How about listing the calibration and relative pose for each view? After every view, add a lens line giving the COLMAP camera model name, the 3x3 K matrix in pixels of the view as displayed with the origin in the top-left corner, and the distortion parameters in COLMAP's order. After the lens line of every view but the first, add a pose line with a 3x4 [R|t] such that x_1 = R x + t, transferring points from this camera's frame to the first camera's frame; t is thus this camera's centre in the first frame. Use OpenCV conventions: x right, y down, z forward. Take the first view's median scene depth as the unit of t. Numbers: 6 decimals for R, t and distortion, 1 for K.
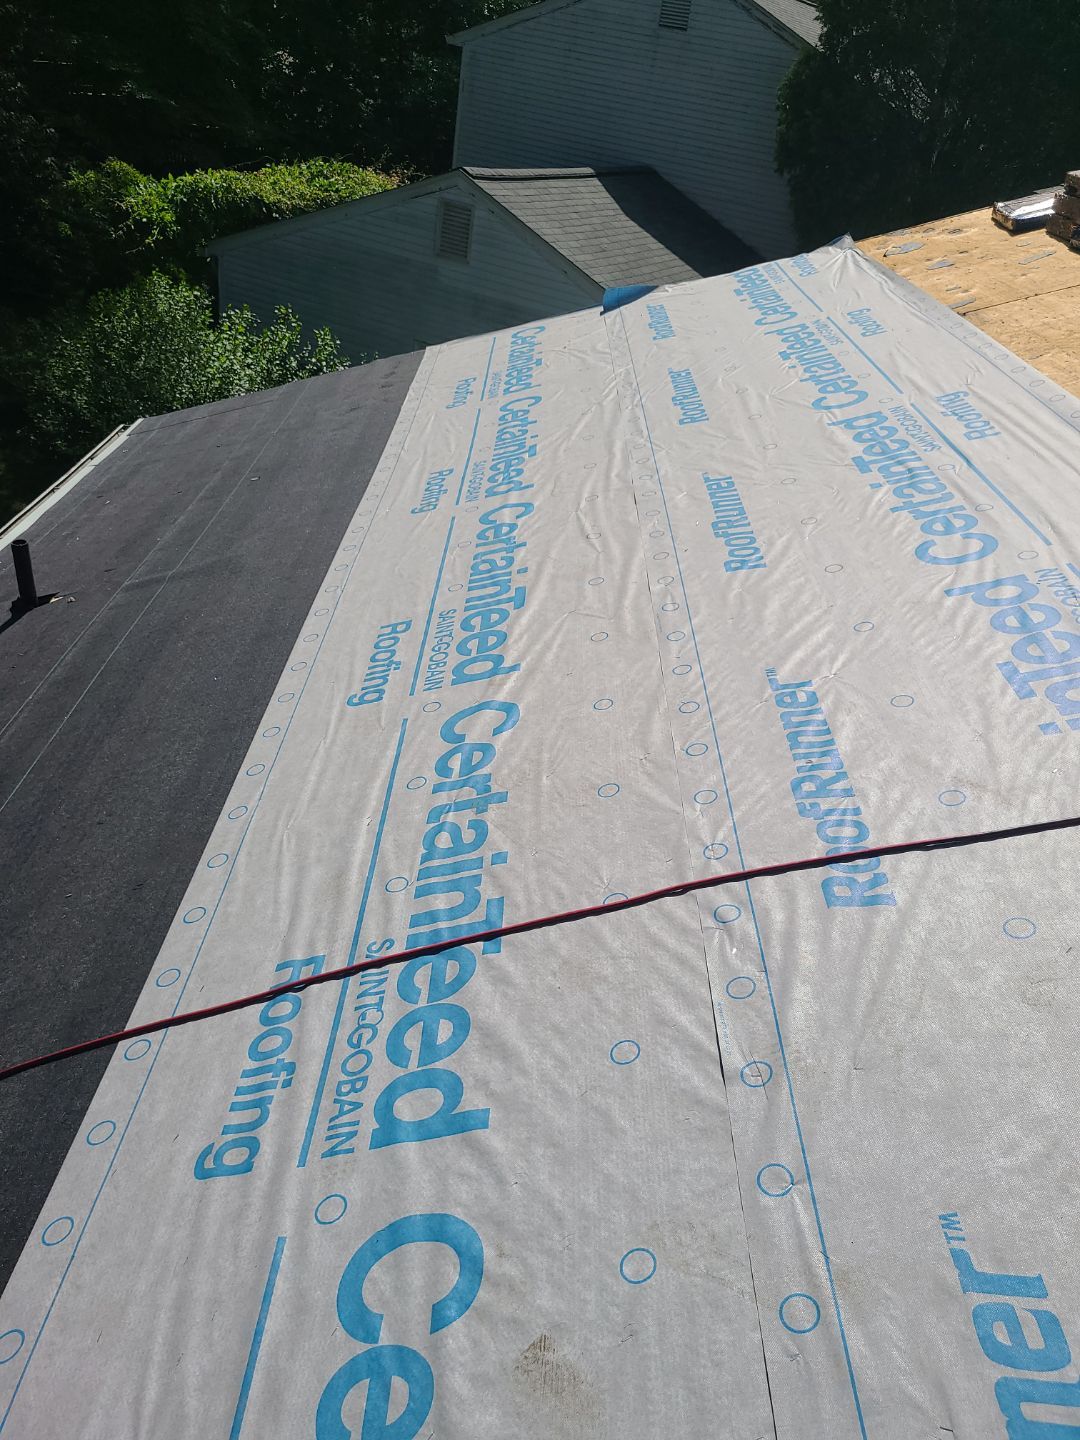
lens RADIAL K [[1073.2, 0, 620.3], [0, 1073.2, 719.2], [0, 0, 1]] dist [0.045096, -0.028048]
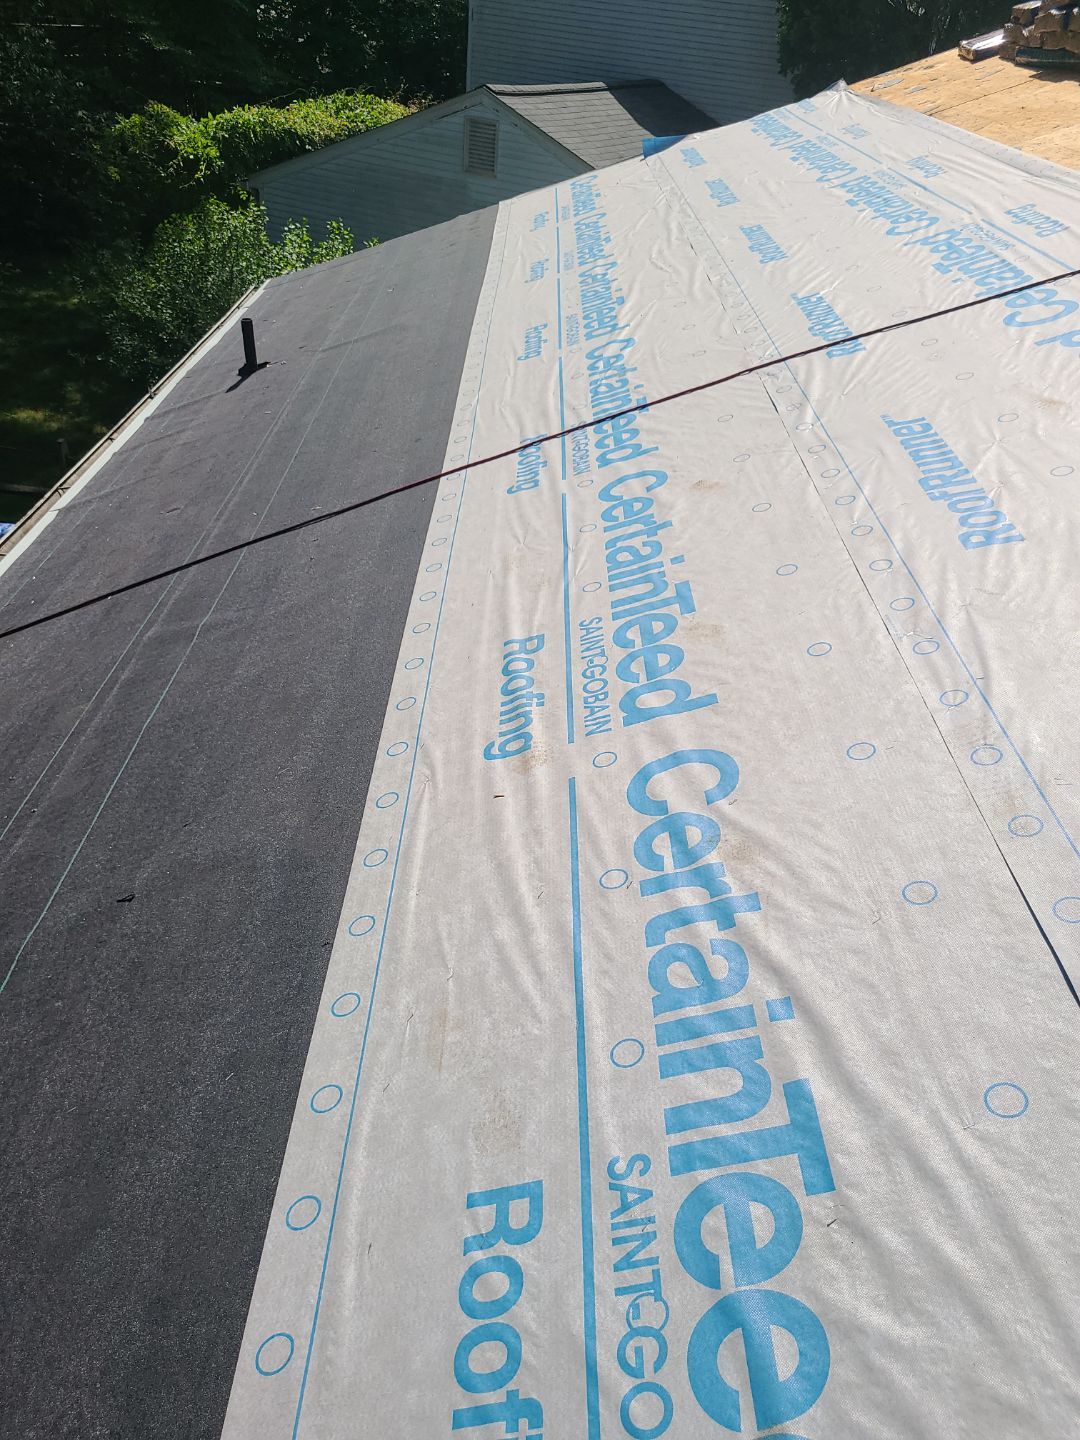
lens RADIAL K [[1073.2, 0, 620.3], [0, 1073.2, 719.2], [0, 0, 1]] dist [0.045096, -0.028048]
pose [[0.998527, -0.048250, -0.024796, -0.069879], [0.049296, 0.997838, 0.043473, 0.325050], [0.022645, -0.044631, 0.998747, -0.413104]]
